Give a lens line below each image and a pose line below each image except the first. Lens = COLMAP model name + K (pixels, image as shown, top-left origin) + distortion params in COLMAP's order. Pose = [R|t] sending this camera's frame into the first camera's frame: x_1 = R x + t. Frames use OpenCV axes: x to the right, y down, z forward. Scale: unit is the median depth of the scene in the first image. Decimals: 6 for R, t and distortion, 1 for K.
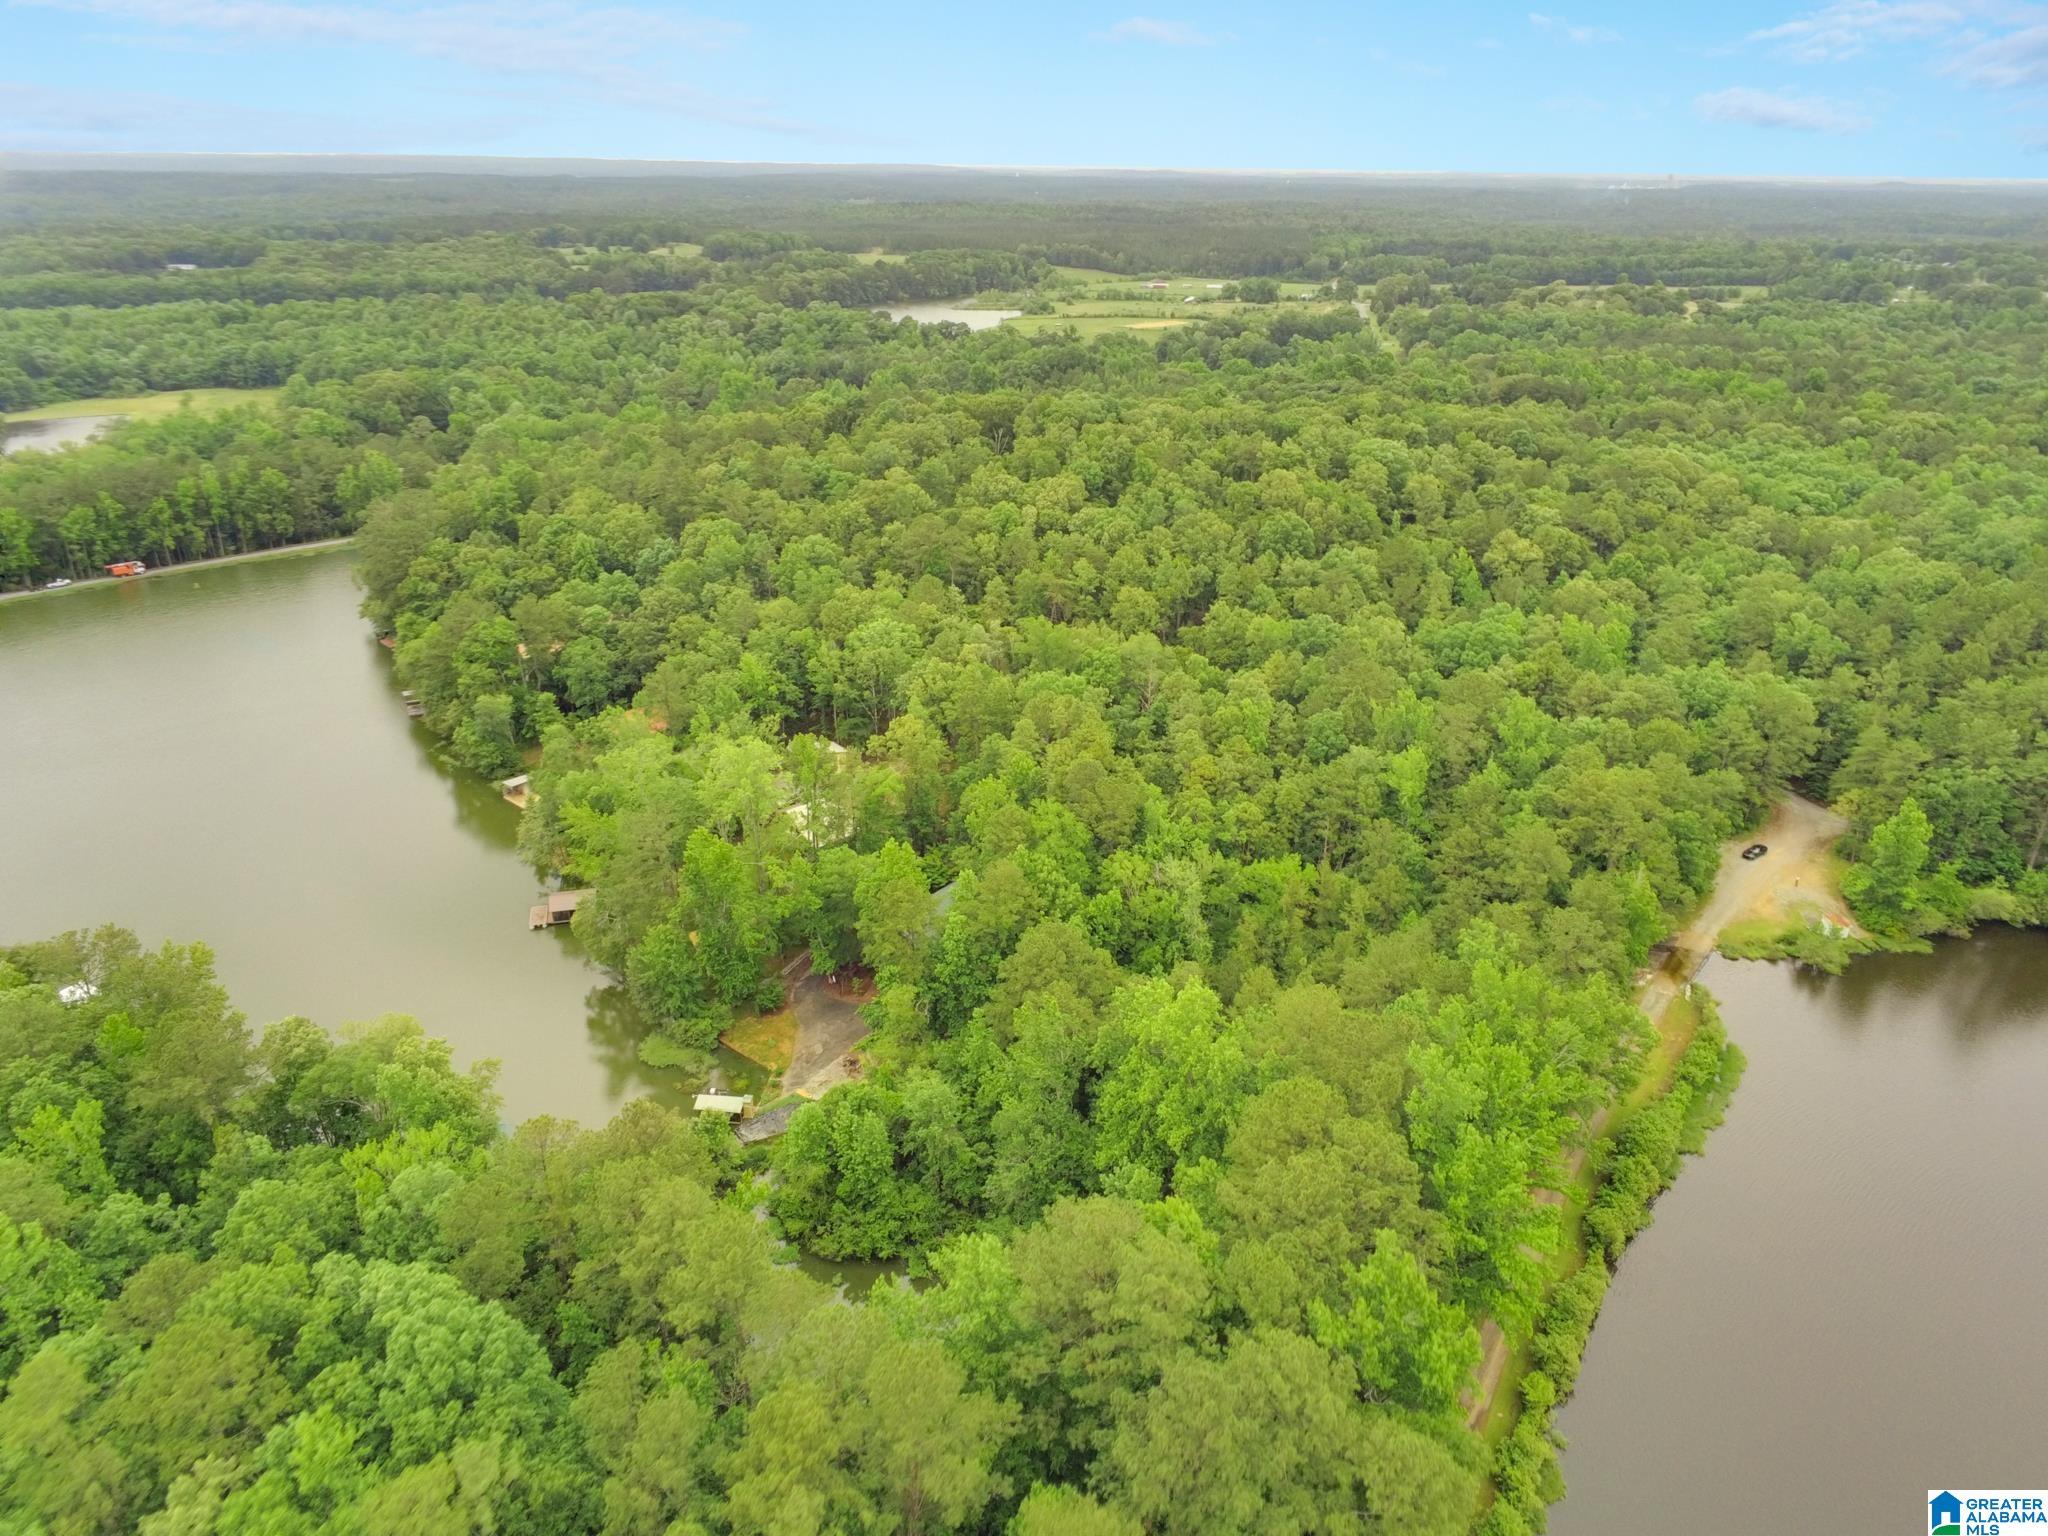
lens RADIAL K [[1317.3, 0, 1027.7], [0, 1317.3, 769.5], [0, 0, 1]] dist [0.002748, 0.005158]
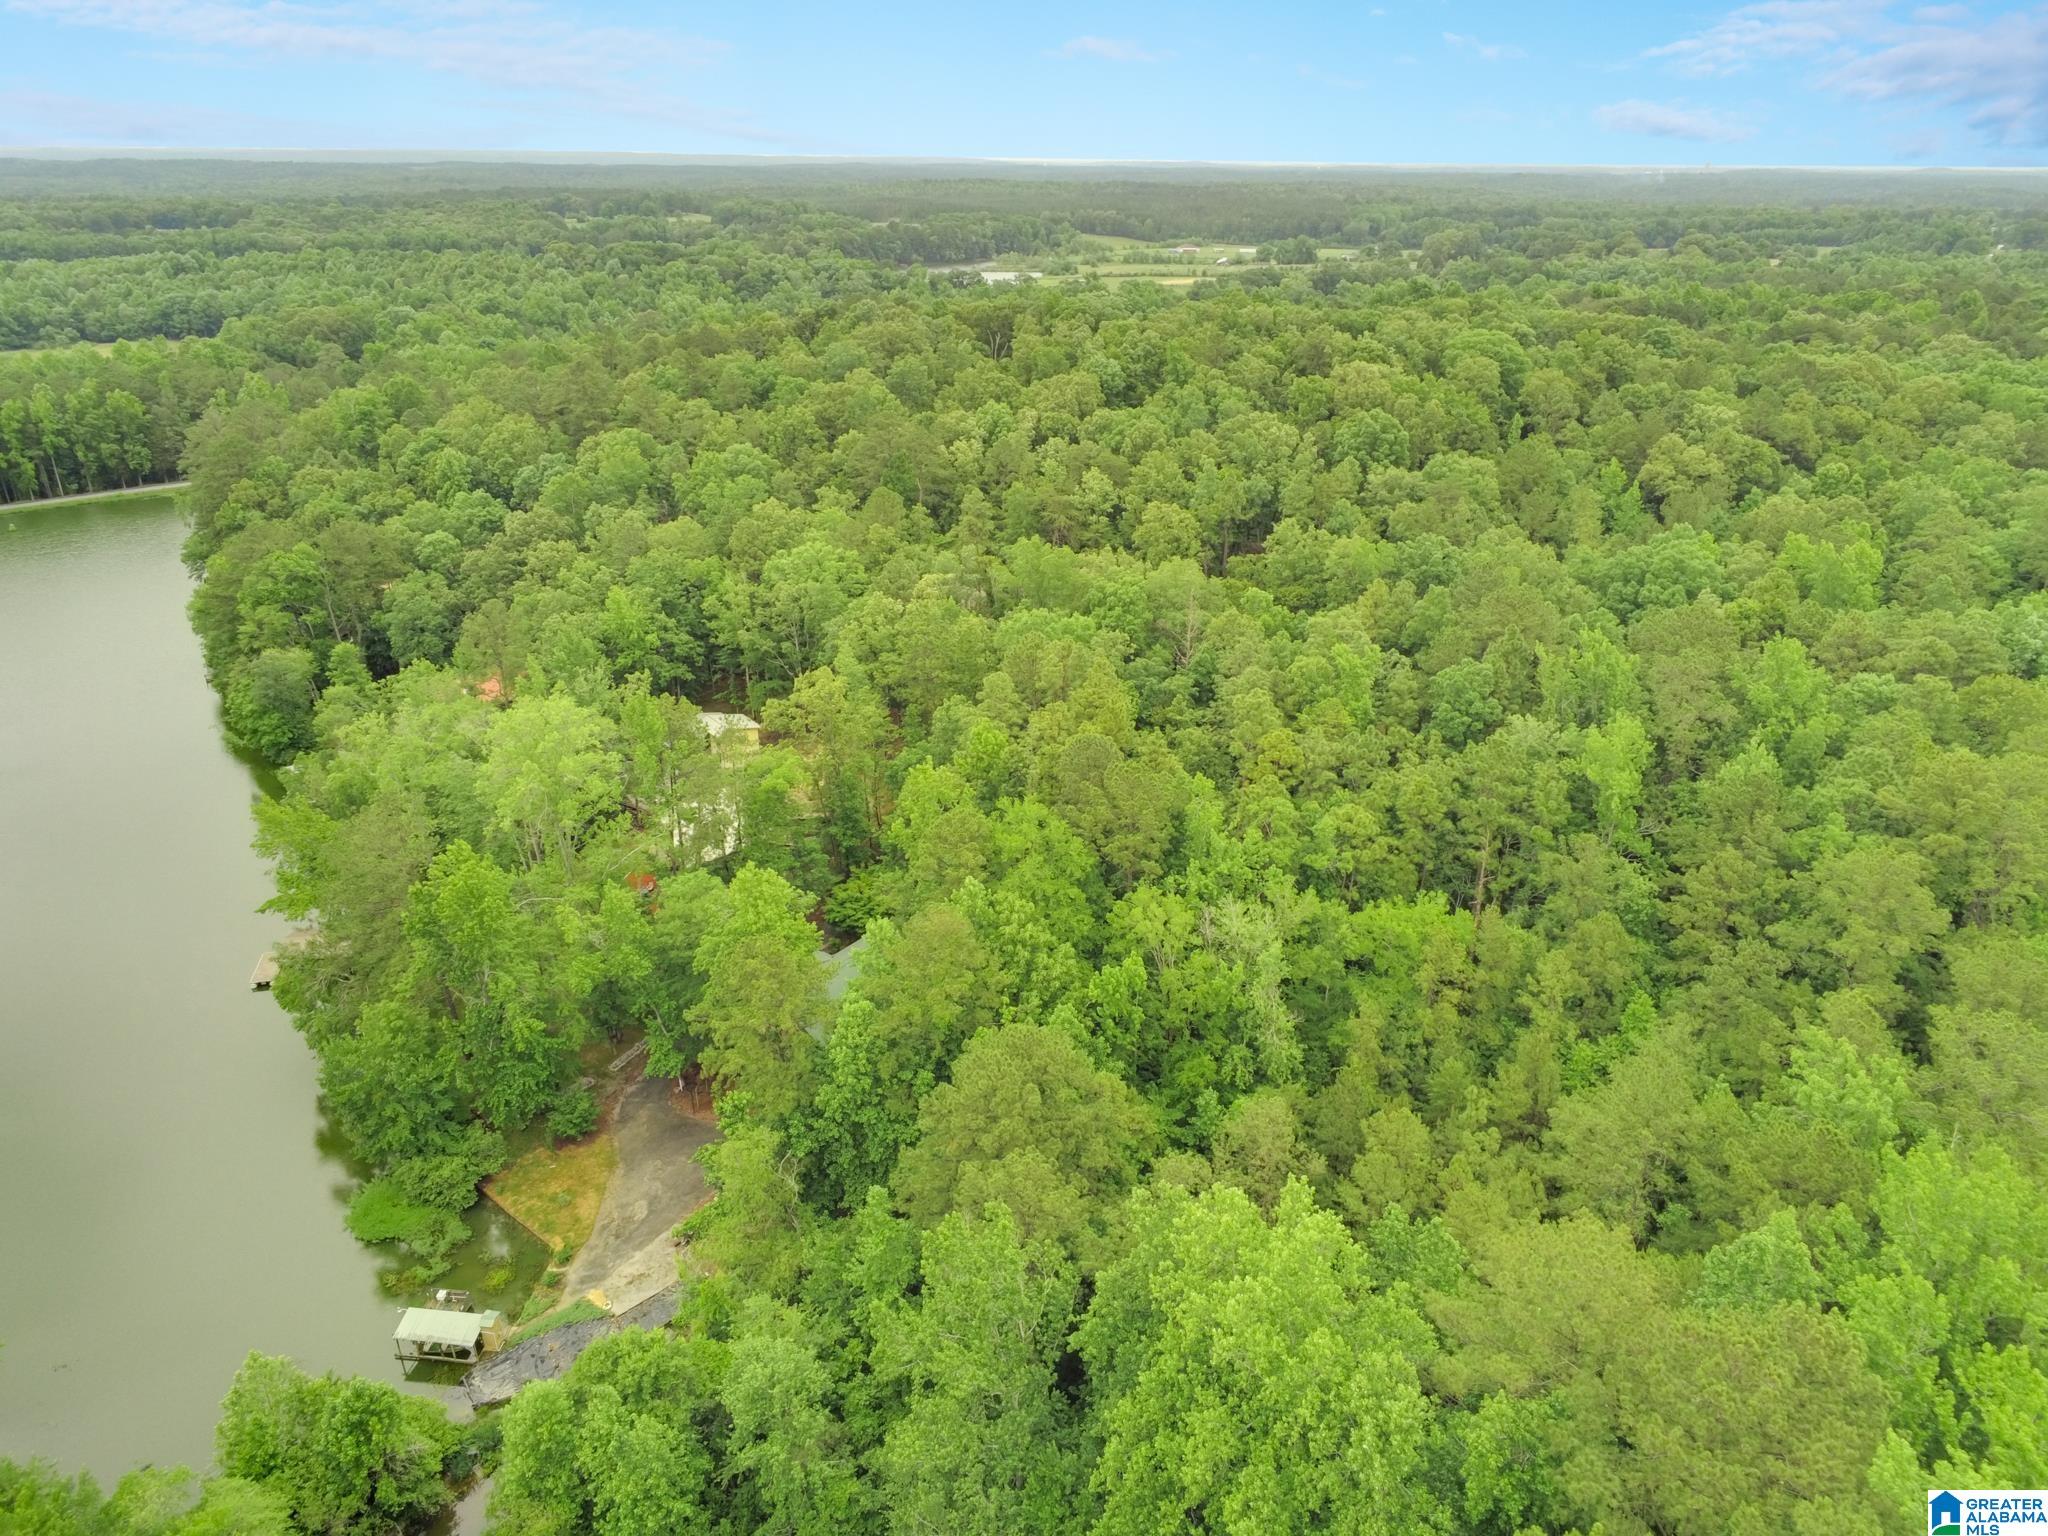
lens RADIAL K [[1317.3, 0, 1020.4], [0, 1317.3, 772.3], [0, 0, 1]] dist [0.002748, 0.005158]
pose [[0.999699, 0.005472, -0.023935, 0.020042], [-0.005303, 0.999960, 0.007137, 0.004628], [0.023973, -0.007008, 0.999688, 0.283933]]
